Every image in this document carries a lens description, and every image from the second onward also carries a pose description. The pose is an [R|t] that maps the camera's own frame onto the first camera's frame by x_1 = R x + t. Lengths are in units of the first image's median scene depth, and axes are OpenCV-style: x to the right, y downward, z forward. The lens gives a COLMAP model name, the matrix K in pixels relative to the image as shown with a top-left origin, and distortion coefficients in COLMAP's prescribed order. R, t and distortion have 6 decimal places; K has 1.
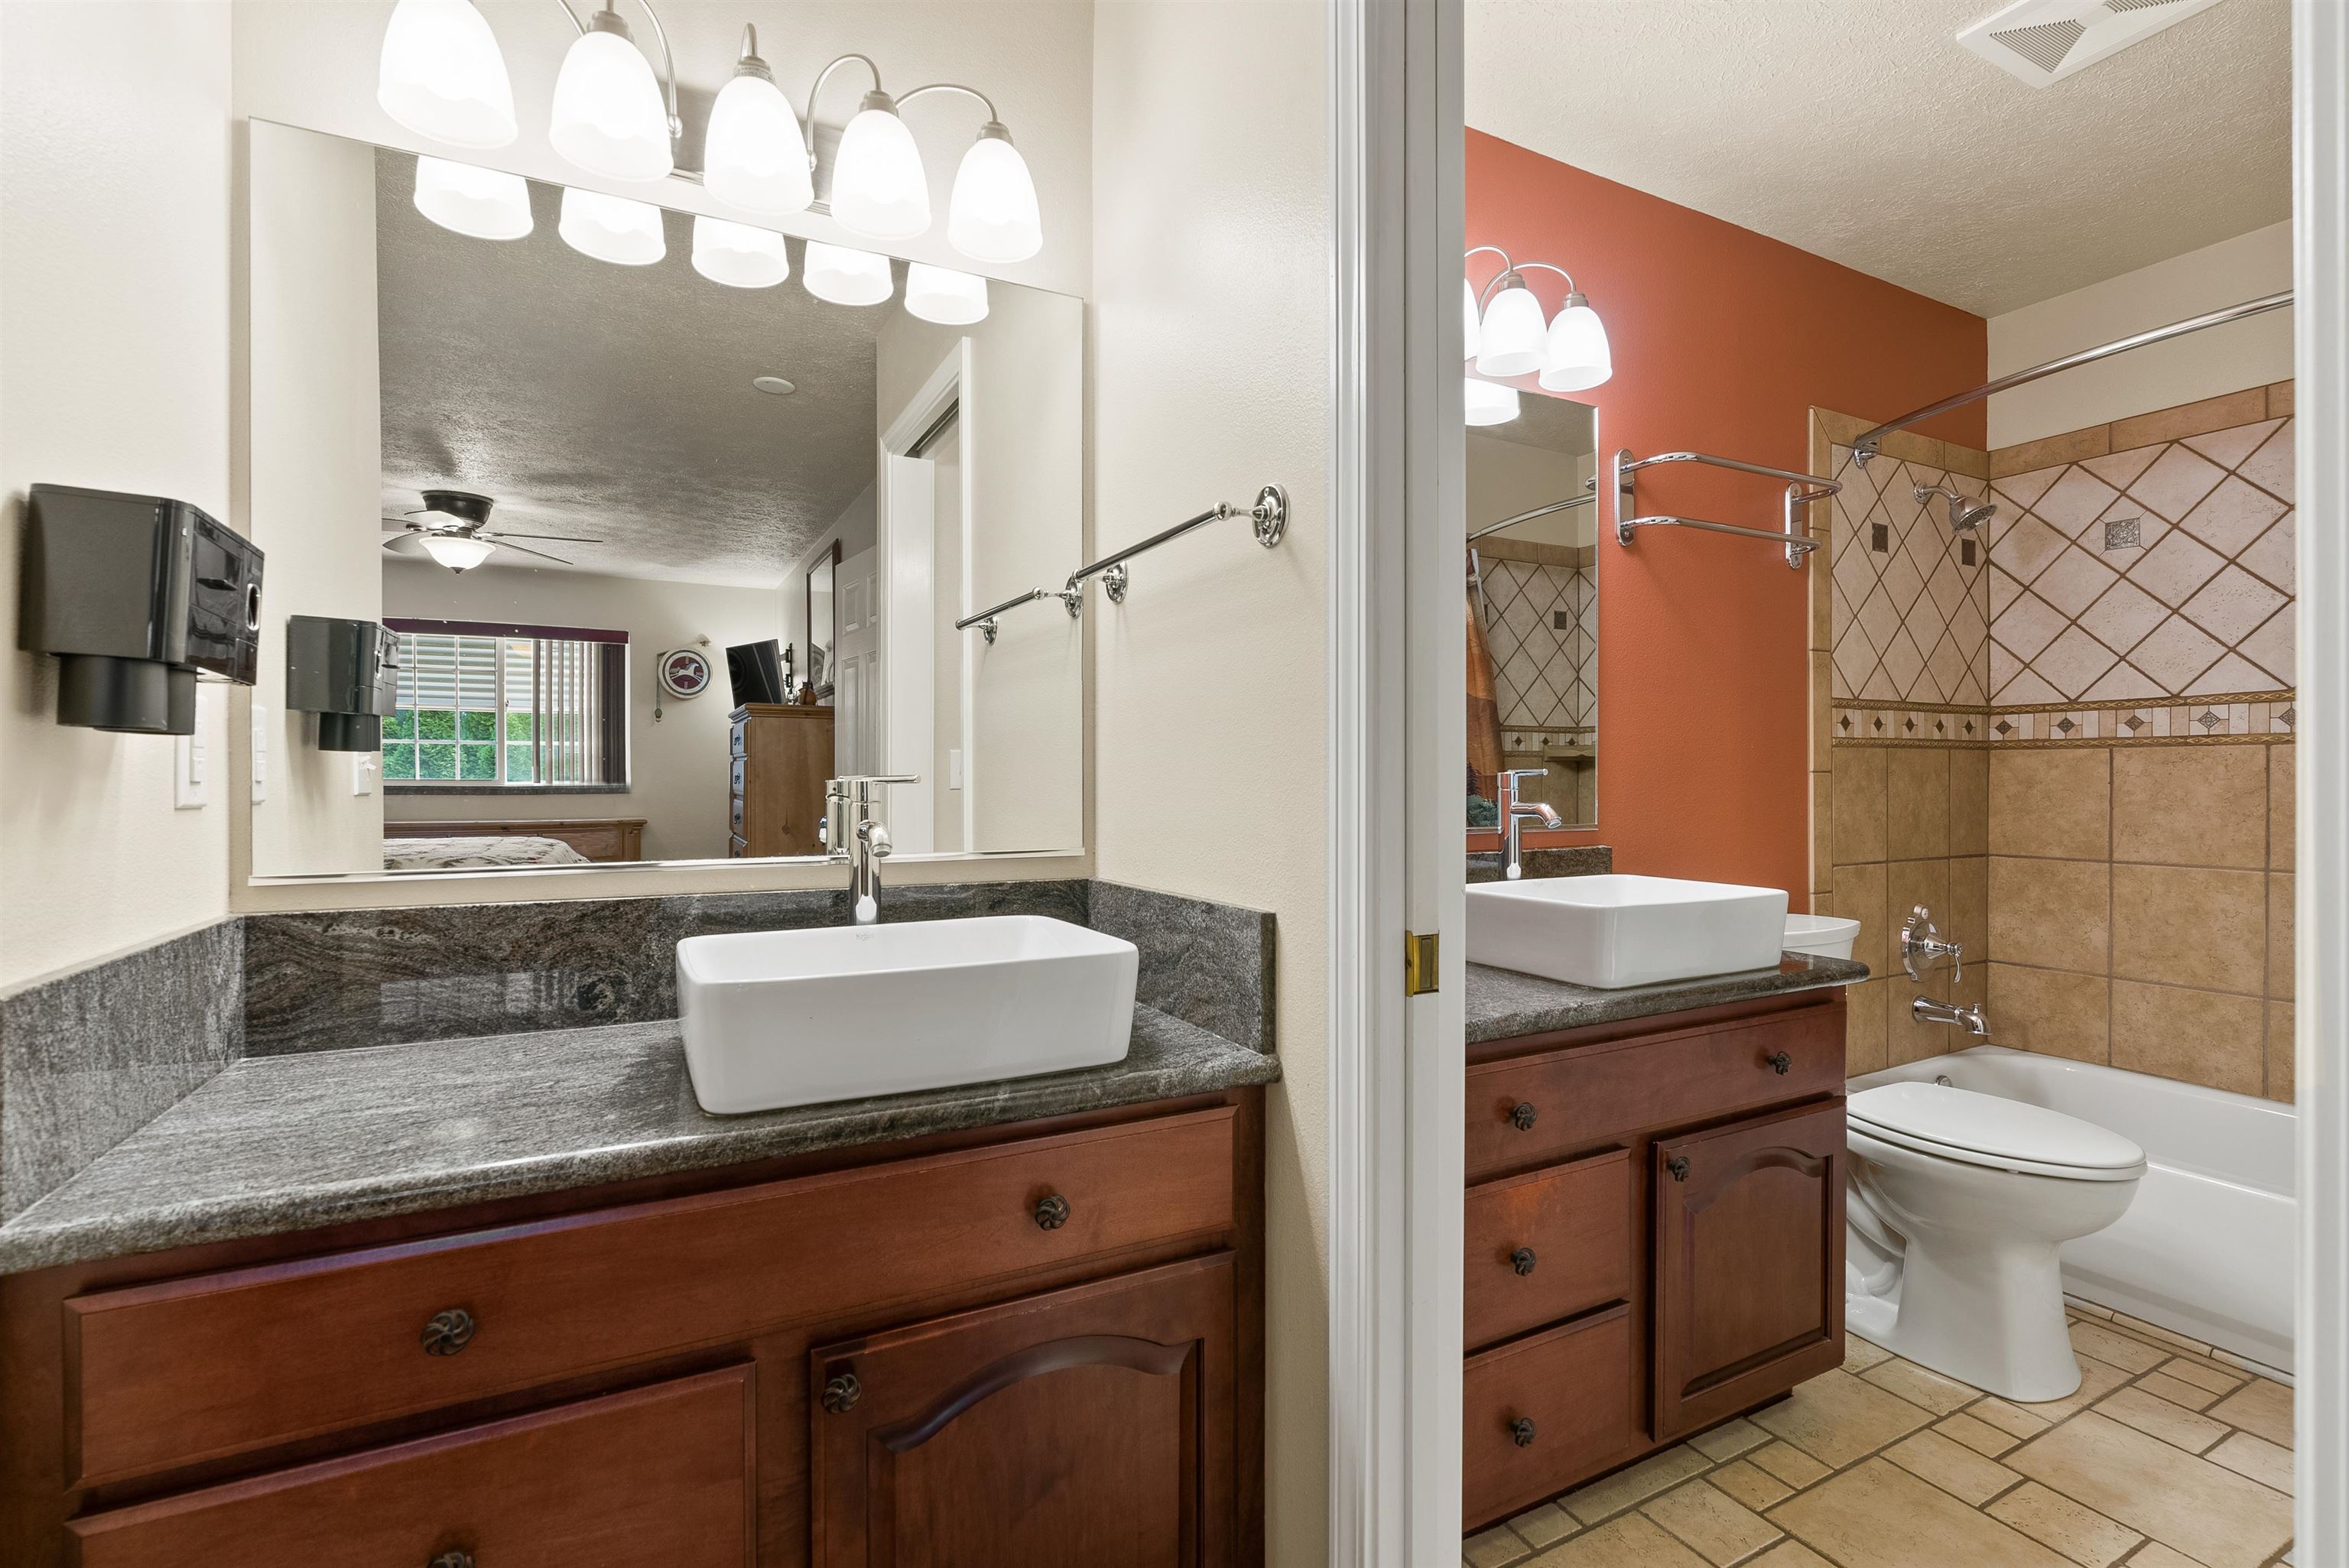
lens RADIAL K [[1085.5, 0, 1178.2], [0, 1085.5, 780.4], [0, 0, 1]] dist [-0.004136, 0.000582]
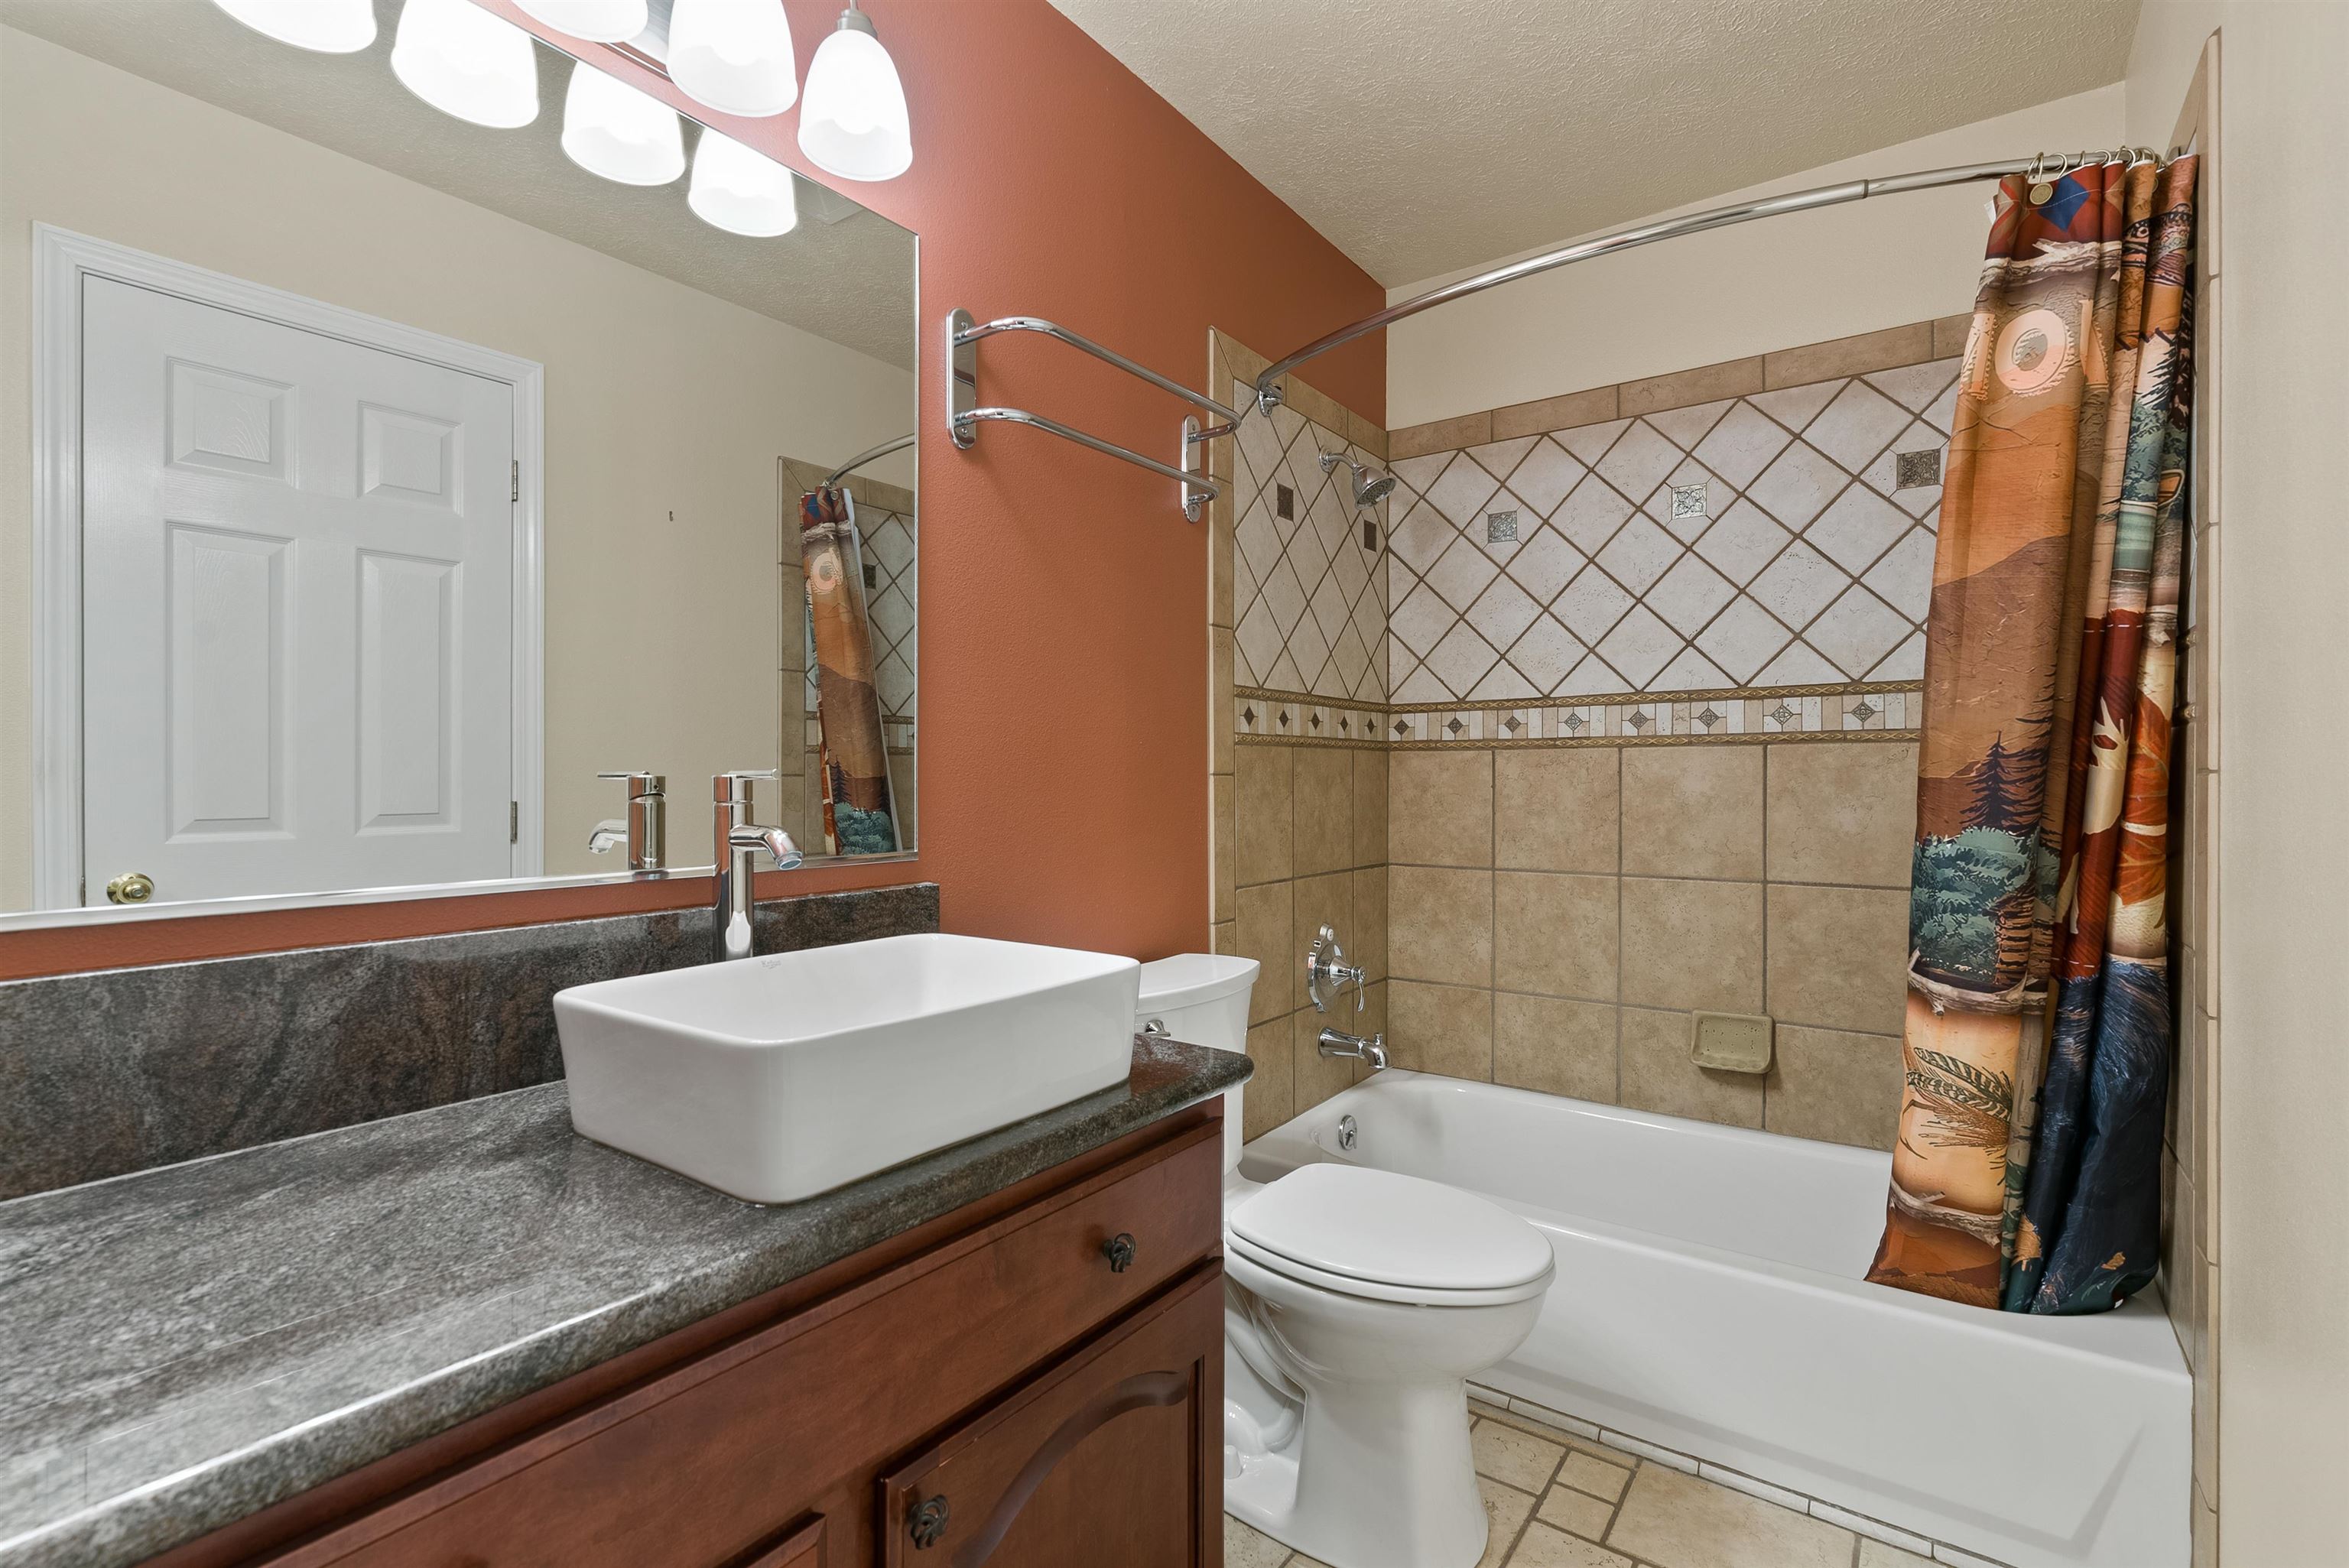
lens RADIAL K [[1085.5, 0, 1178.2], [0, 1085.5, 780.4], [0, 0, 1]] dist [-0.004136, 0.000582]
pose [[0.897831, -0.000859, 0.440340, 0.191931], [0.001587, 0.999998, -0.001285, -0.002360], [-0.440338, 0.001853, 0.897830, 0.264752]]
